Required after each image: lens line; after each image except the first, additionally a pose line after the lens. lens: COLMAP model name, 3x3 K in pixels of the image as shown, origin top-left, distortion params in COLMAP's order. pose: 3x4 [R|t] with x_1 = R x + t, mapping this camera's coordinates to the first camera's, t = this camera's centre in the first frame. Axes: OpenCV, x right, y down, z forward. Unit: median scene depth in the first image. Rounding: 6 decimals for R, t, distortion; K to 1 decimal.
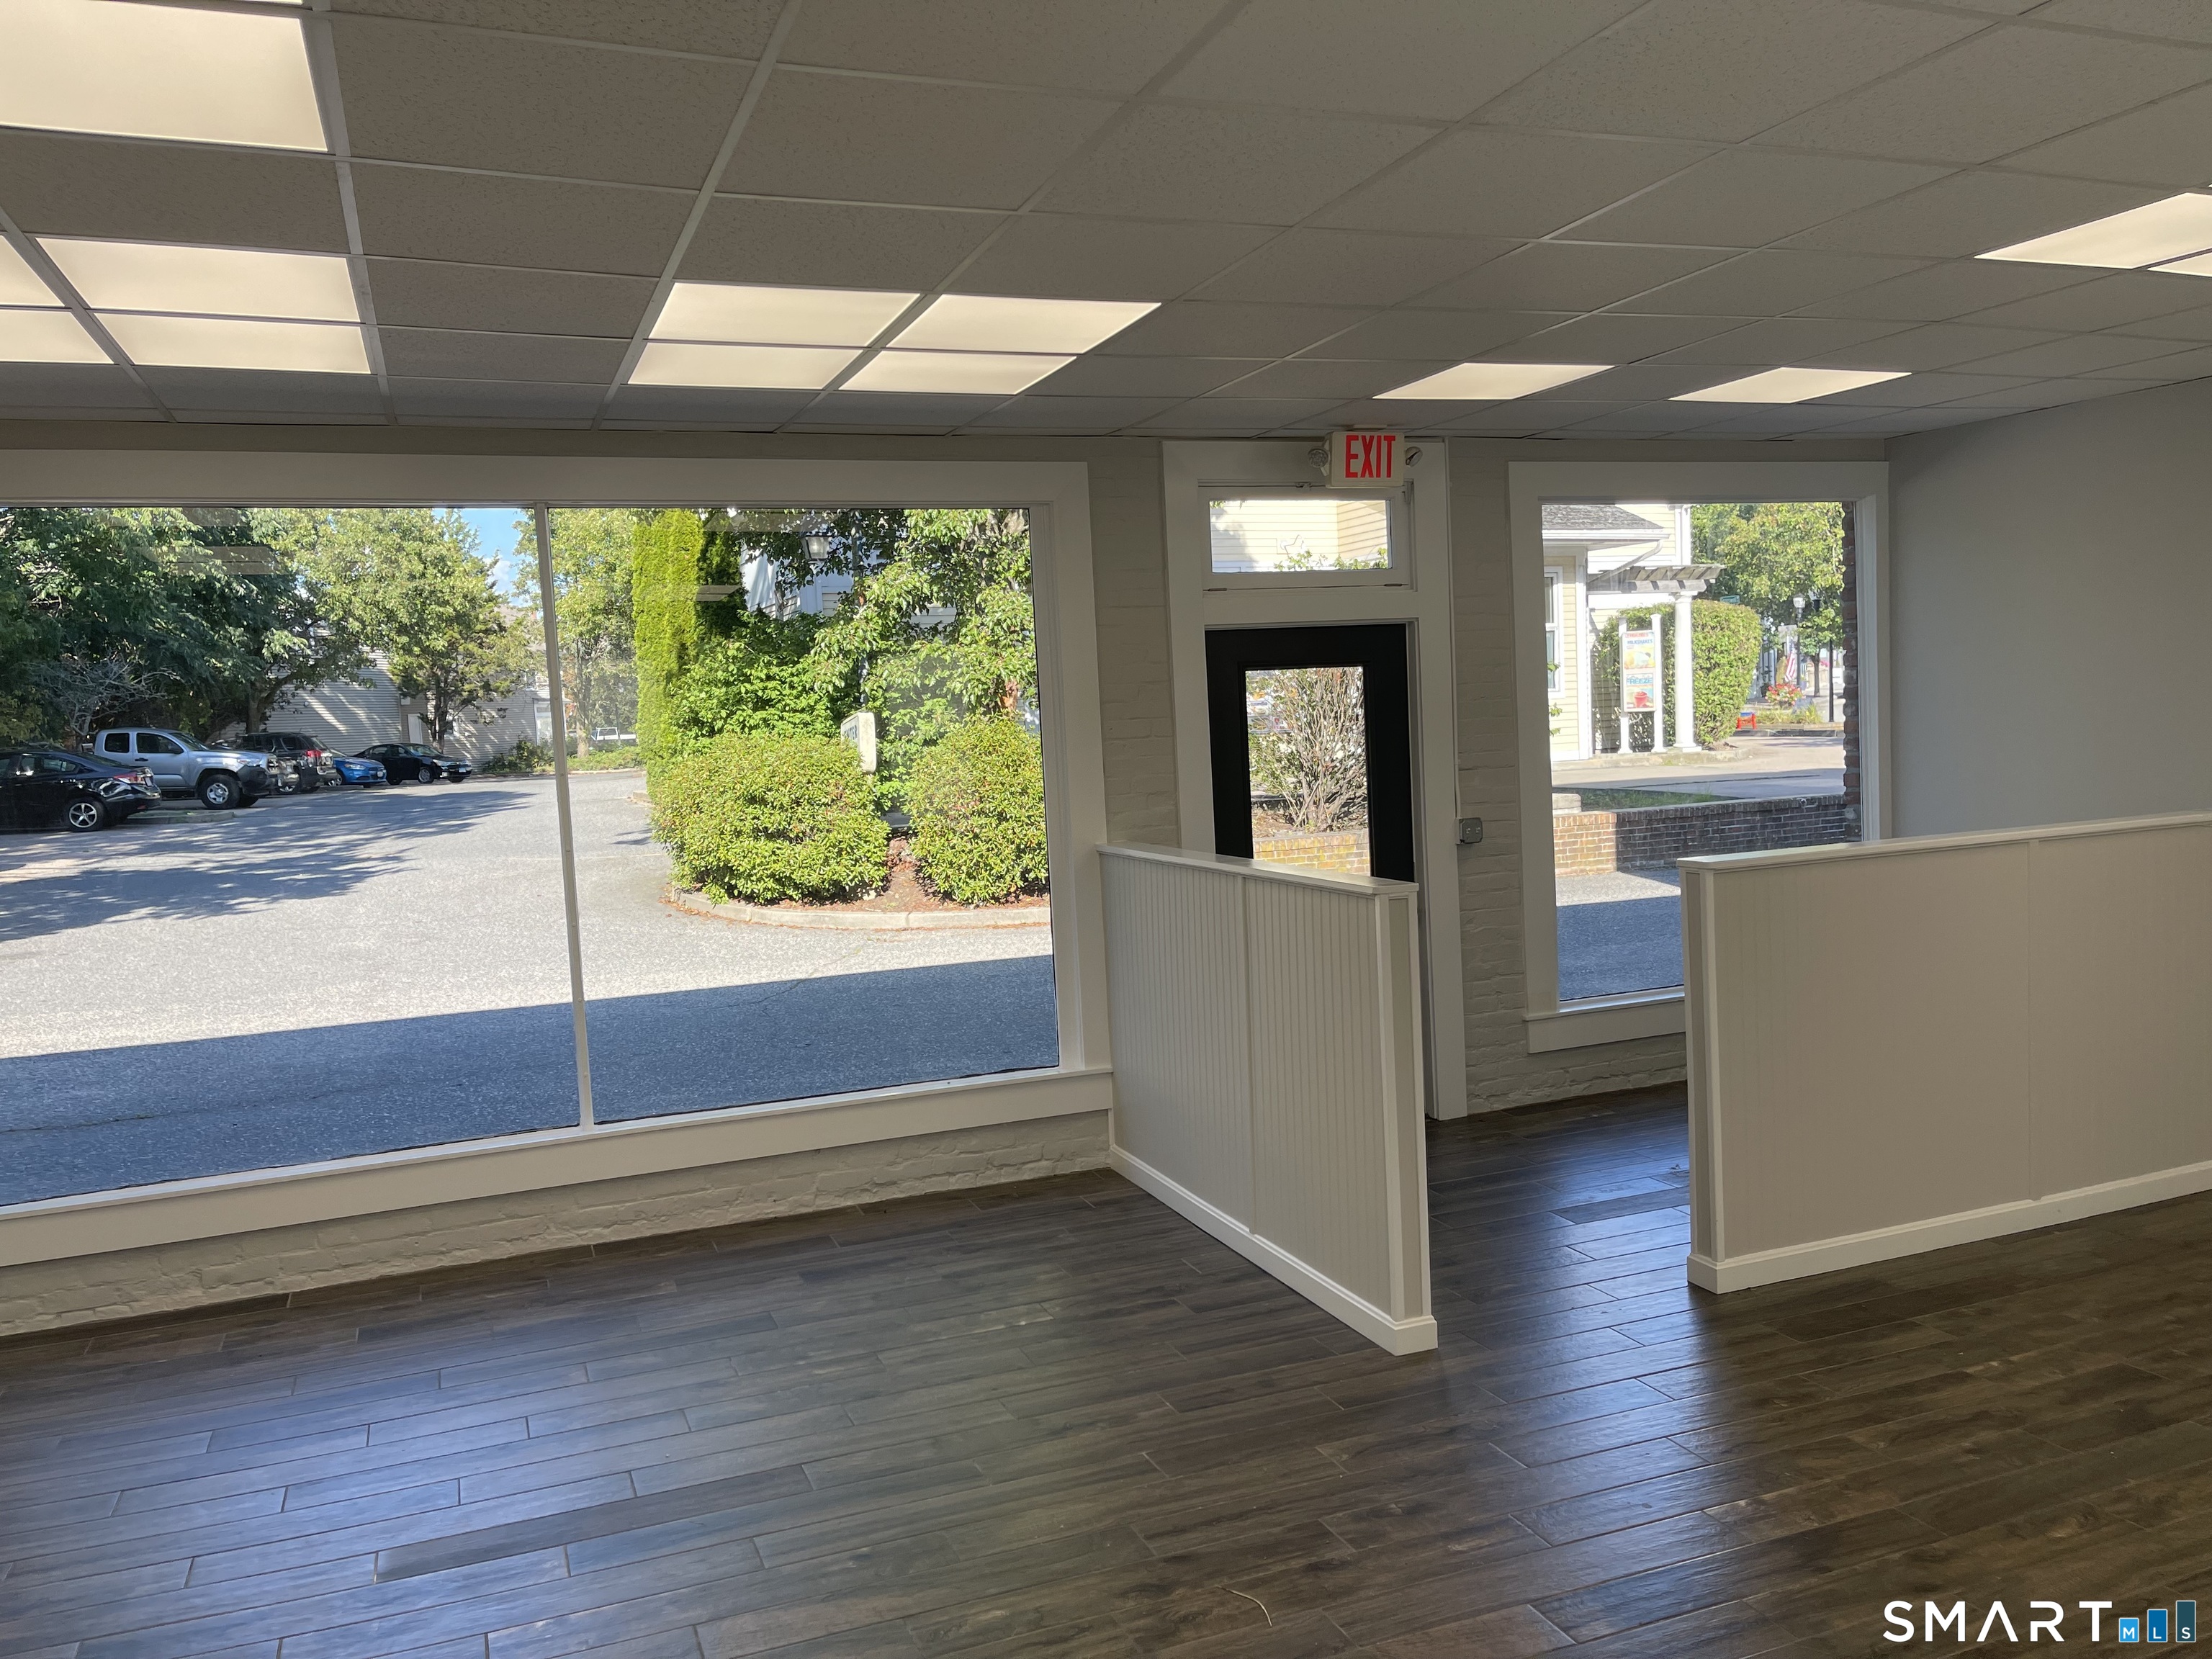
lens RADIAL K [[1667.6, 0, 1087.7], [0, 1667.6, 838.4], [0, 0, 1]] dist [0.070197, -0.090281]
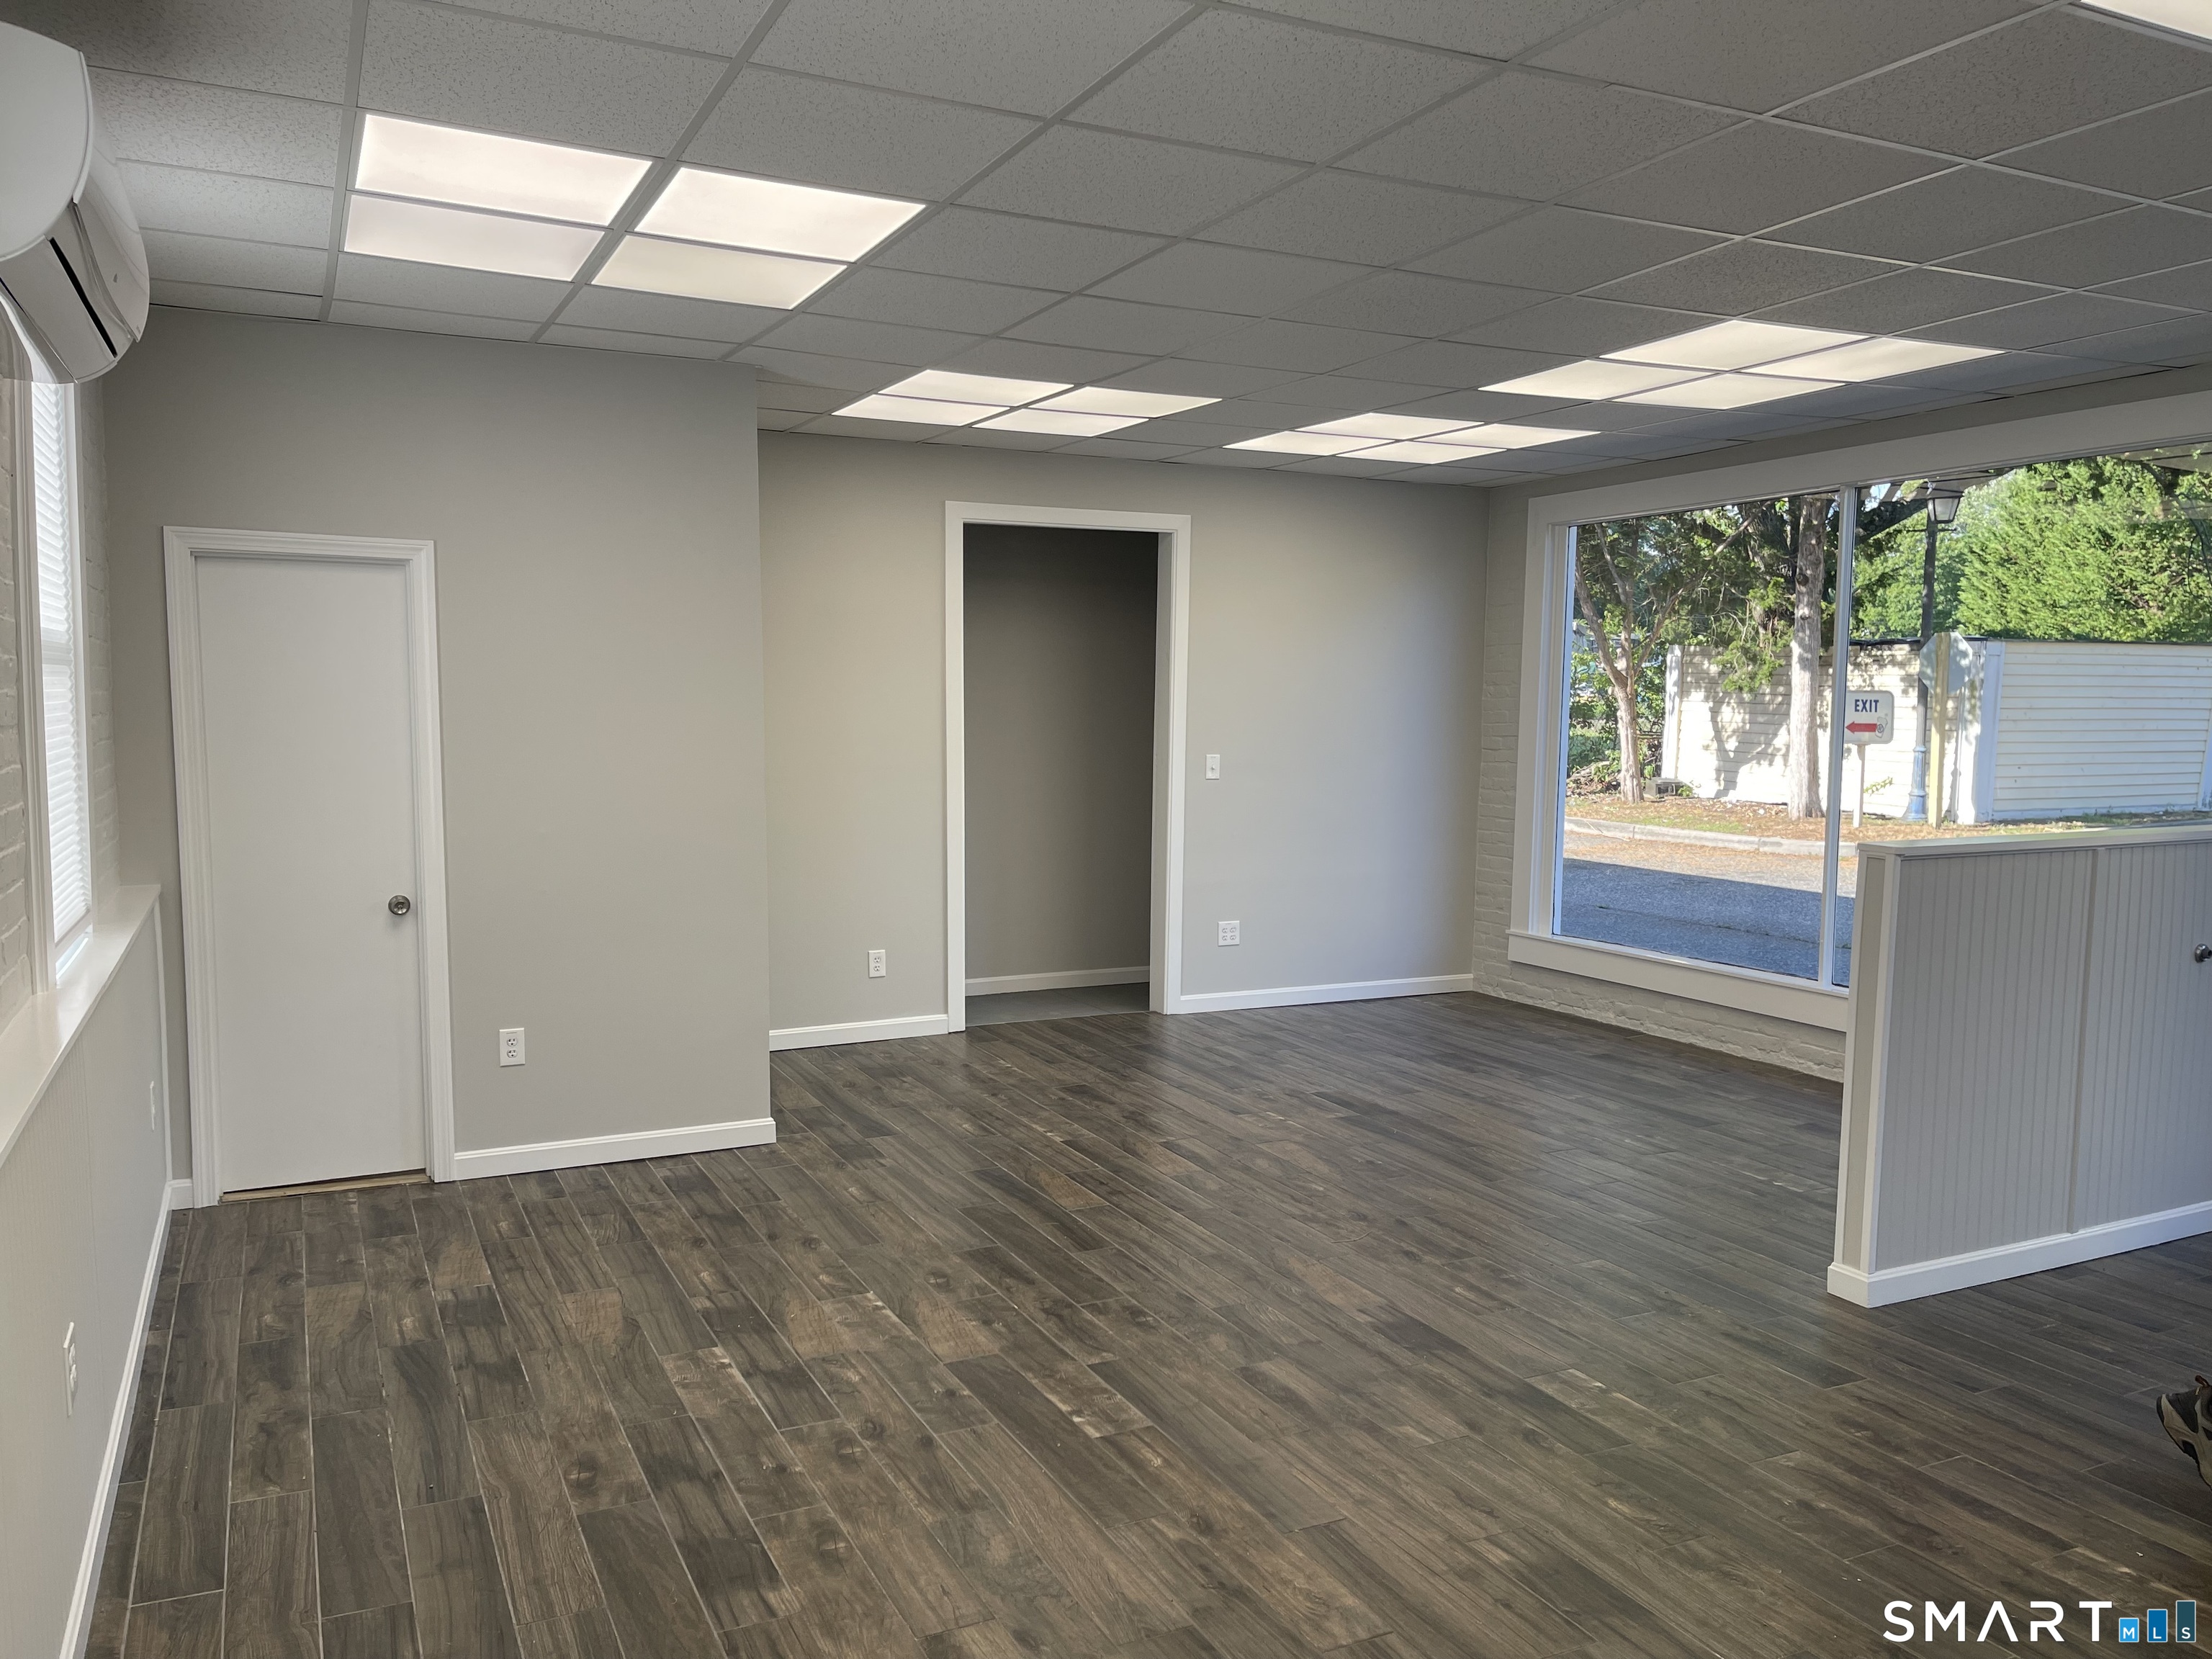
lens RADIAL K [[1667.6, 0, 1087.8], [0, 1667.6, 840.9], [0, 0, 1]] dist [0.070197, -0.090281]
pose [[0.077536, 0.135355, -0.987759, 1.103412], [-0.081080, 0.988316, 0.129067, -0.063845], [0.993687, 0.070080, 0.087605, 0.417710]]
